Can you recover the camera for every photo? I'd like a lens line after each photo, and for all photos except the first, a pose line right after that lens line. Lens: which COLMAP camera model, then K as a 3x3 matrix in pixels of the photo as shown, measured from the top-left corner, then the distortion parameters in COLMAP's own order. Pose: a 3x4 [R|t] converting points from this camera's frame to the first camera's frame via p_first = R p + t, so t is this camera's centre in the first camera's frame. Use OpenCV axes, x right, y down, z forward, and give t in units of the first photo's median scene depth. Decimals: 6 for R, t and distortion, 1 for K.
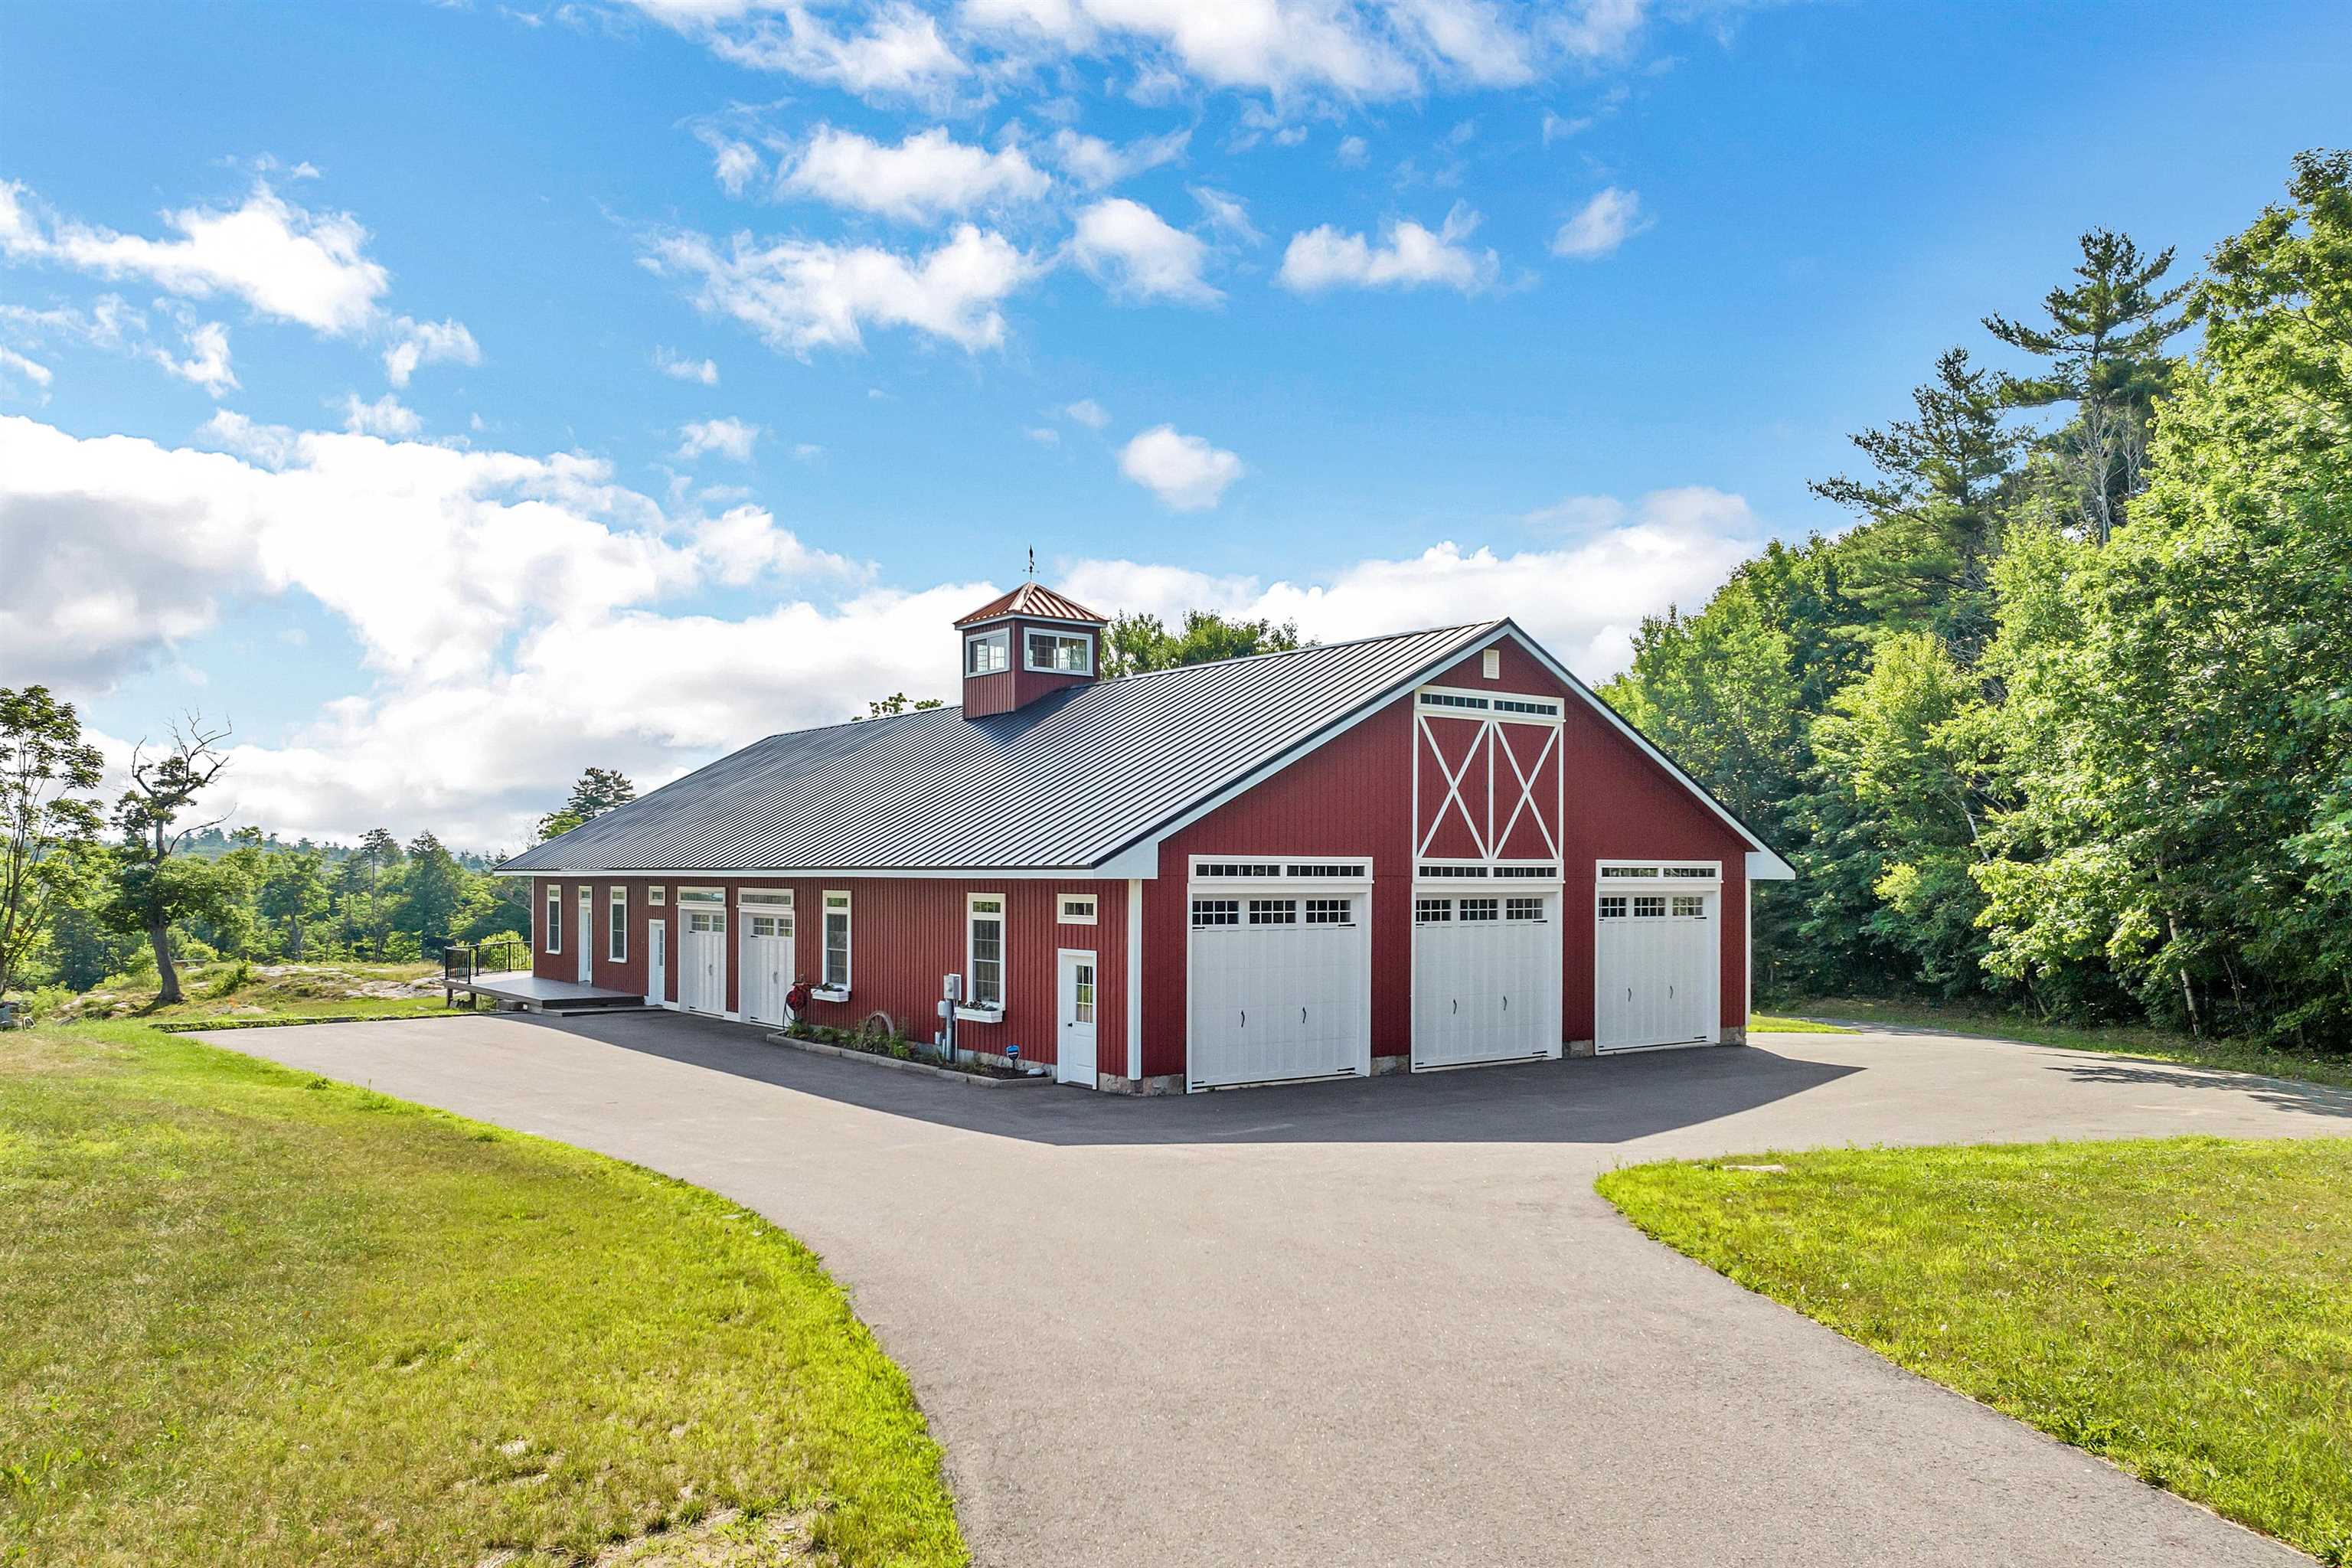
lens RADIAL K [[1617.5, 0, 1176.0], [0, 1617.5, 784.0], [0, 0, 1]] dist [-0.004913, -0.000603]
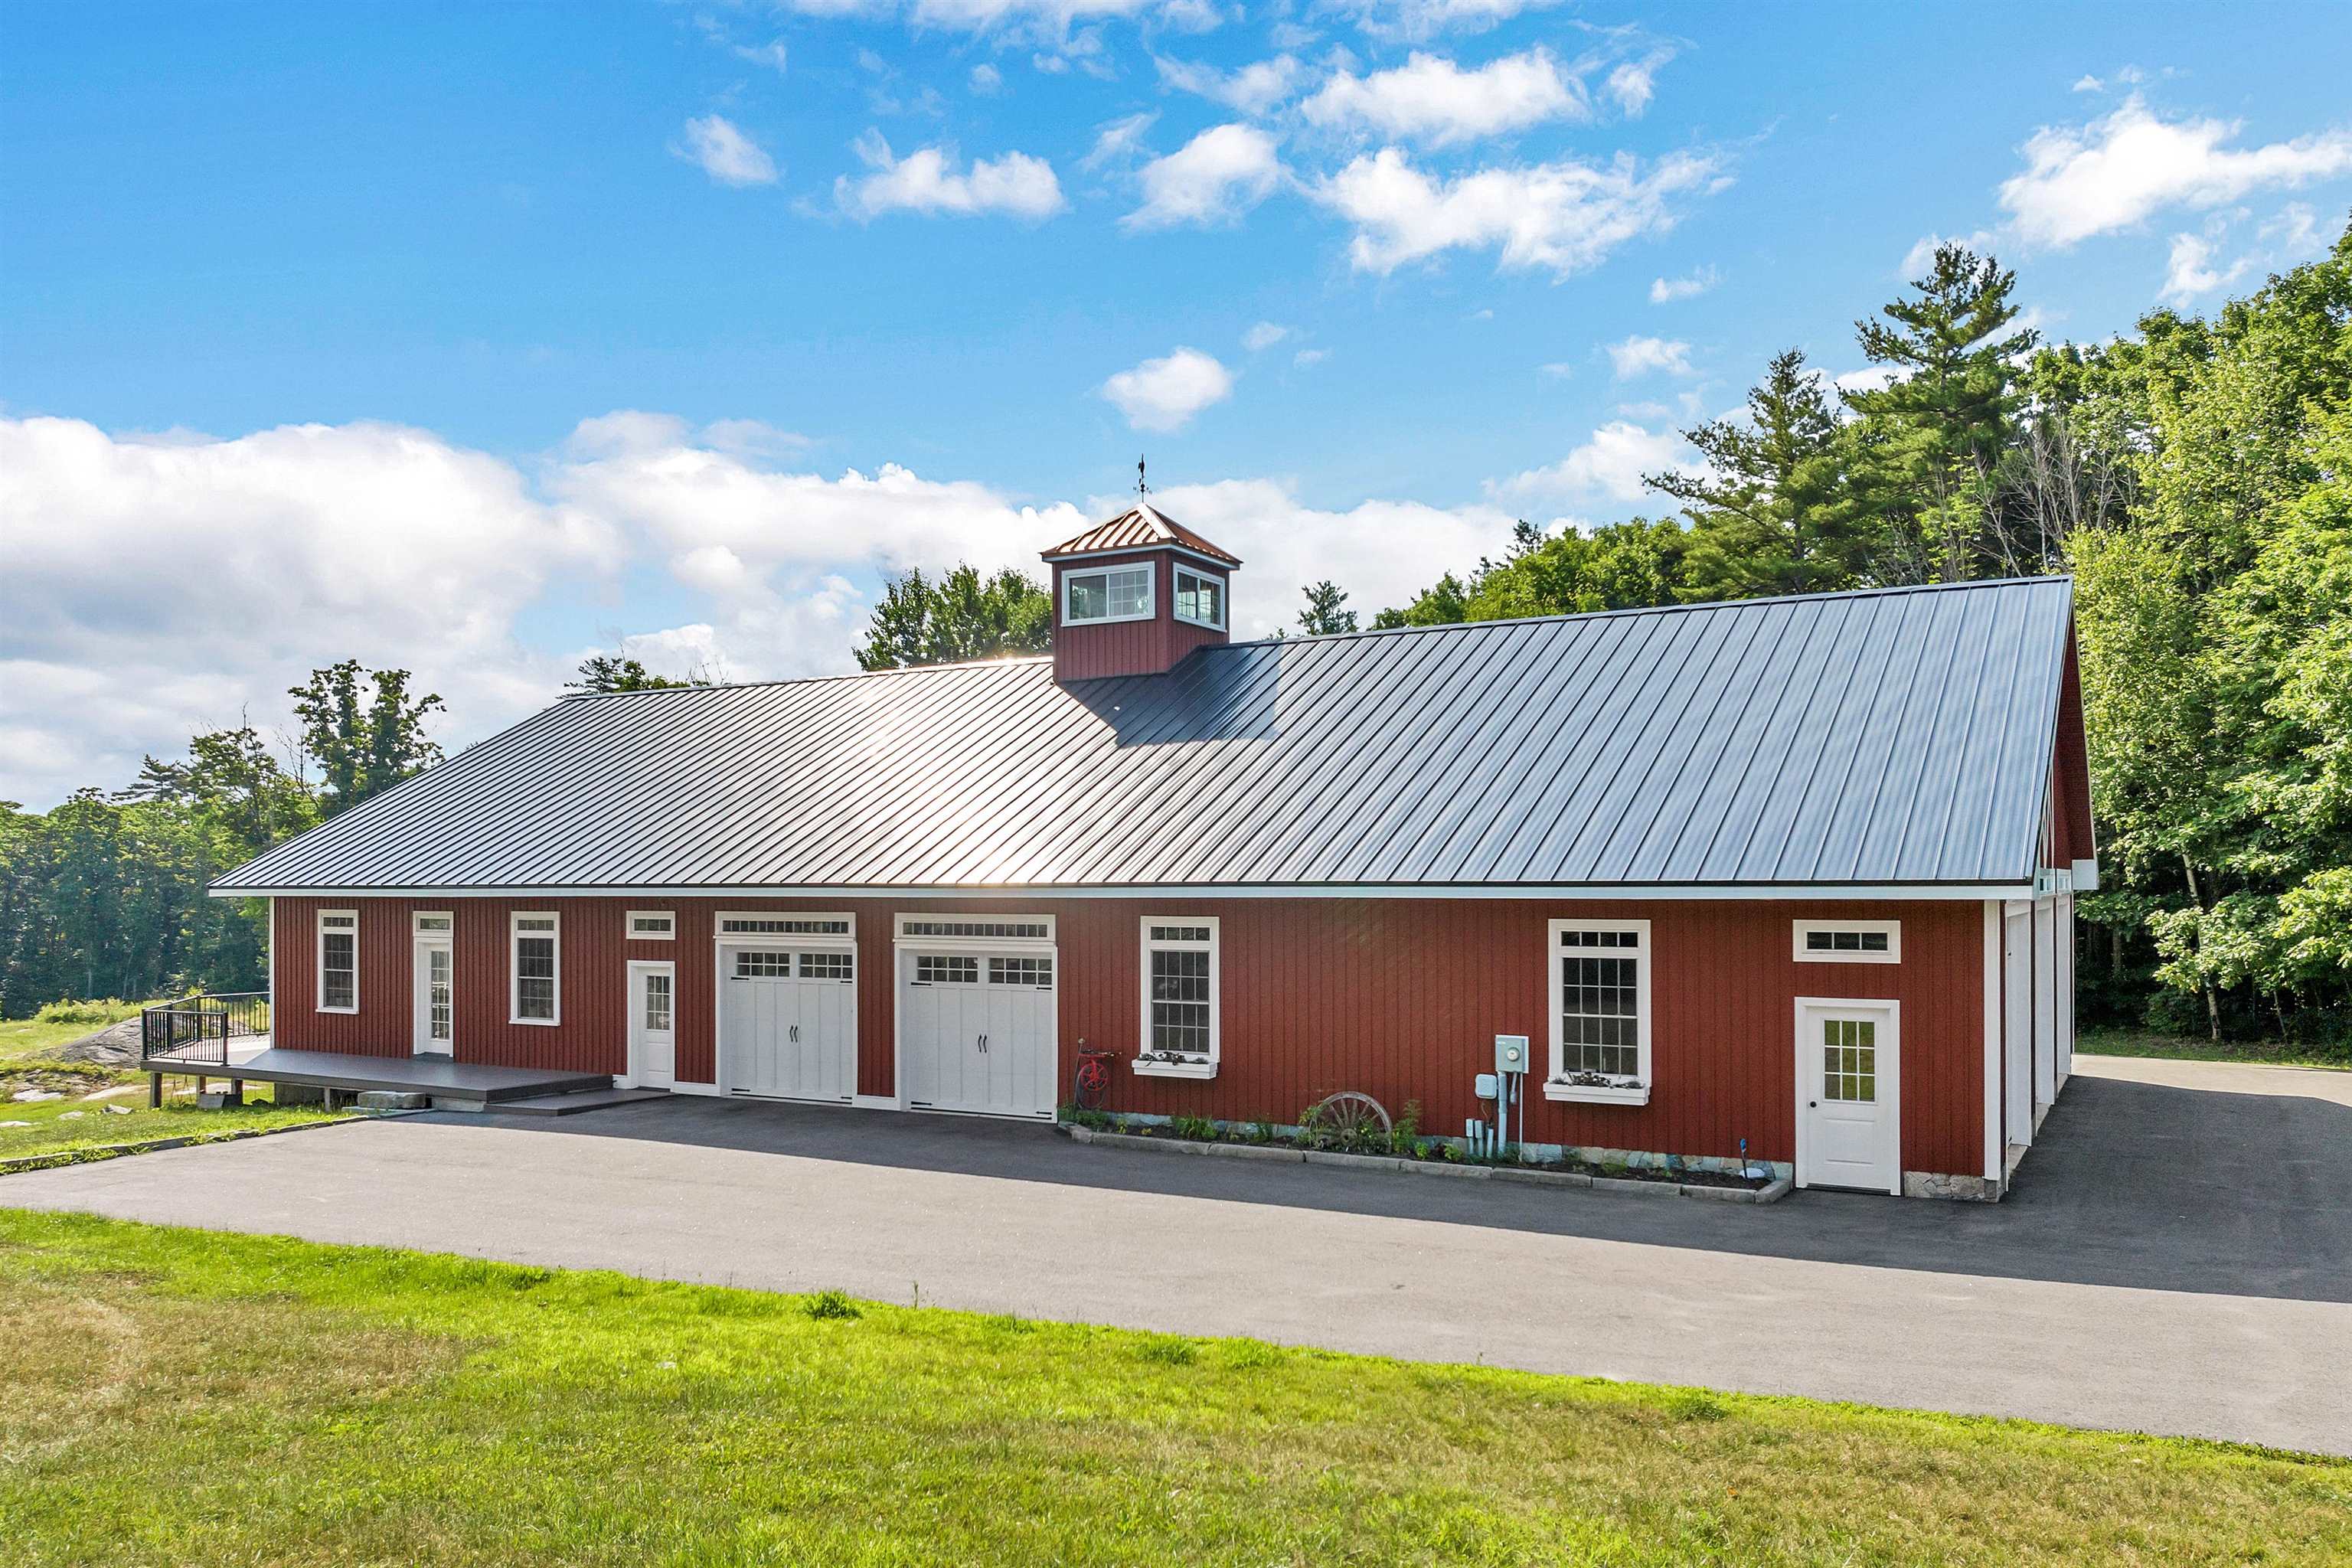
lens RADIAL K [[1703.4, 0, 1176.0], [0, 1703.4, 784.0], [0, 0, 1]] dist [0.008746, 0.001809]
pose [[0.923403, 0.015934, 0.383501, -0.422359], [-0.016424, 0.999863, -0.001998, 0.008877], [-0.383480, -0.004453, 0.923538, 0.280736]]
